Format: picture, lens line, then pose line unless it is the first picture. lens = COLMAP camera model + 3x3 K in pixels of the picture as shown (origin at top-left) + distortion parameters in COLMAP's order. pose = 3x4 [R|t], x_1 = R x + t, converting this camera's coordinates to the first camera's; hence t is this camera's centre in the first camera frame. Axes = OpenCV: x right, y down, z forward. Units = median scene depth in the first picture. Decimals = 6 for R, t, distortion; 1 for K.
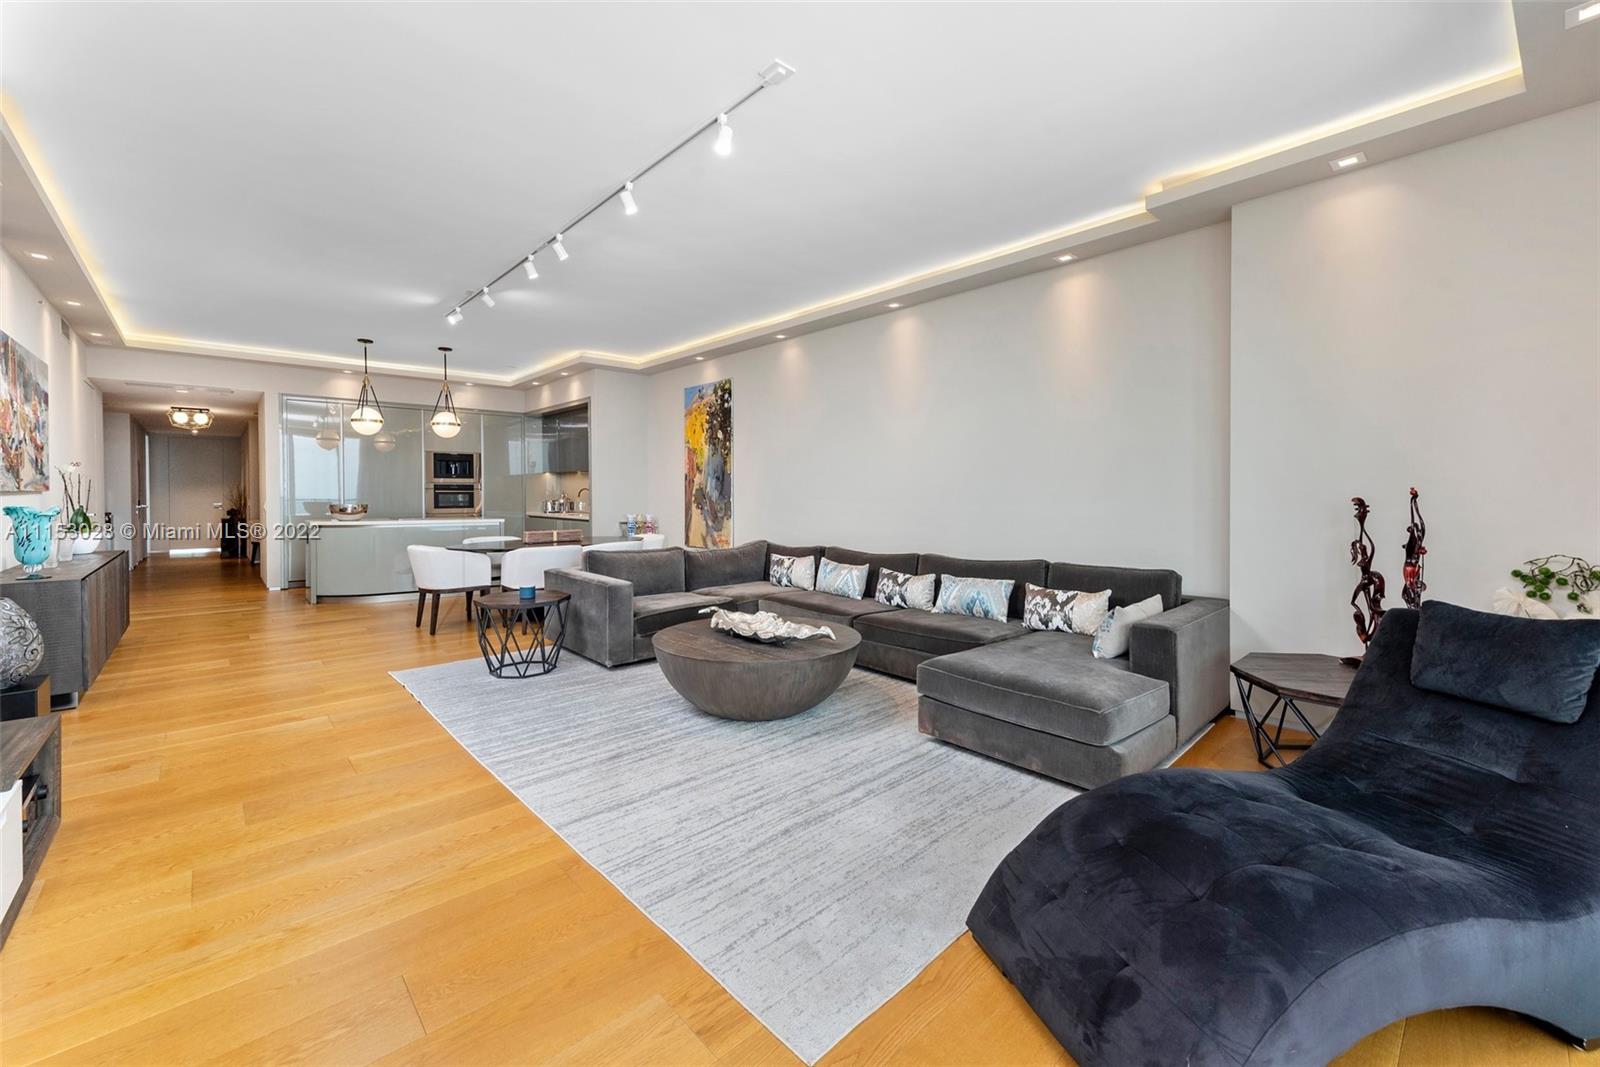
lens RADIAL K [[647.4, 0, 797.1], [0, 647.4, 493.8], [0, 0, 1]] dist [0.020557, -0.007441]
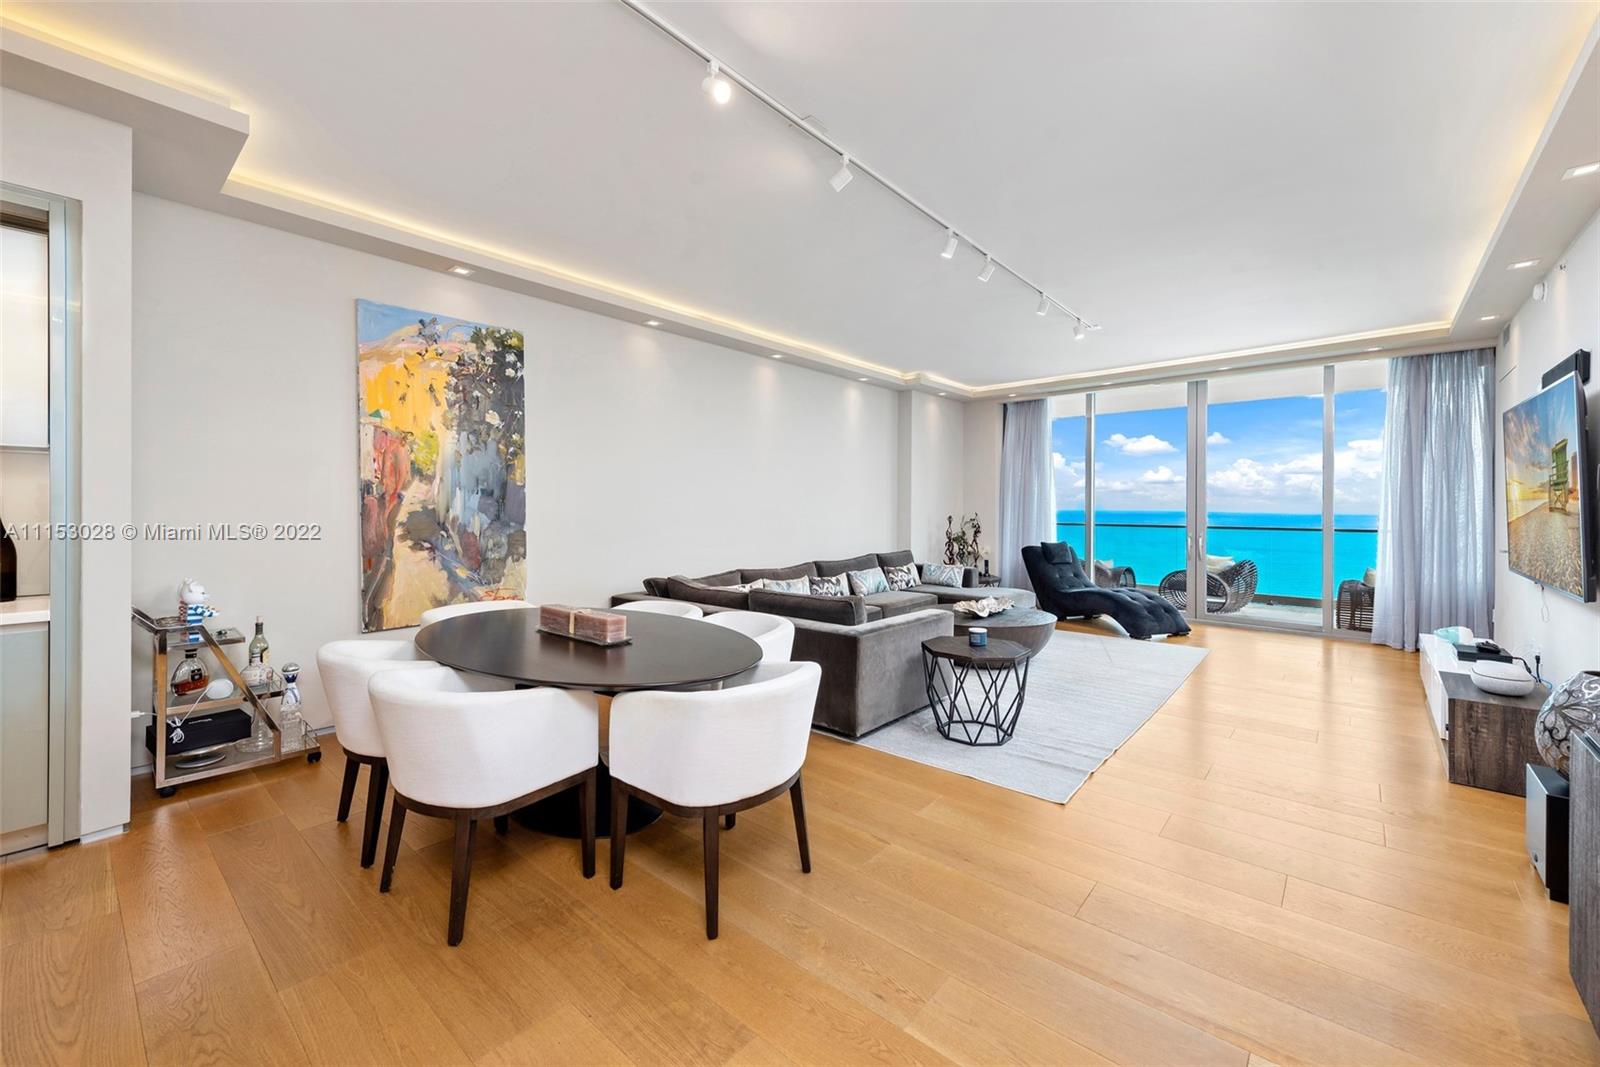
lens RADIAL K [[635.0, 0, 795.5], [0, 635.0, 509.7], [0, 0, 1]] dist [0.018176, -0.006124]
pose [[-0.106971, -0.011167, 0.994199, -0.705453], [0.003052, 0.999929, 0.011560, -0.014414], [-0.994257, 0.004271, -0.106929, 0.773078]]
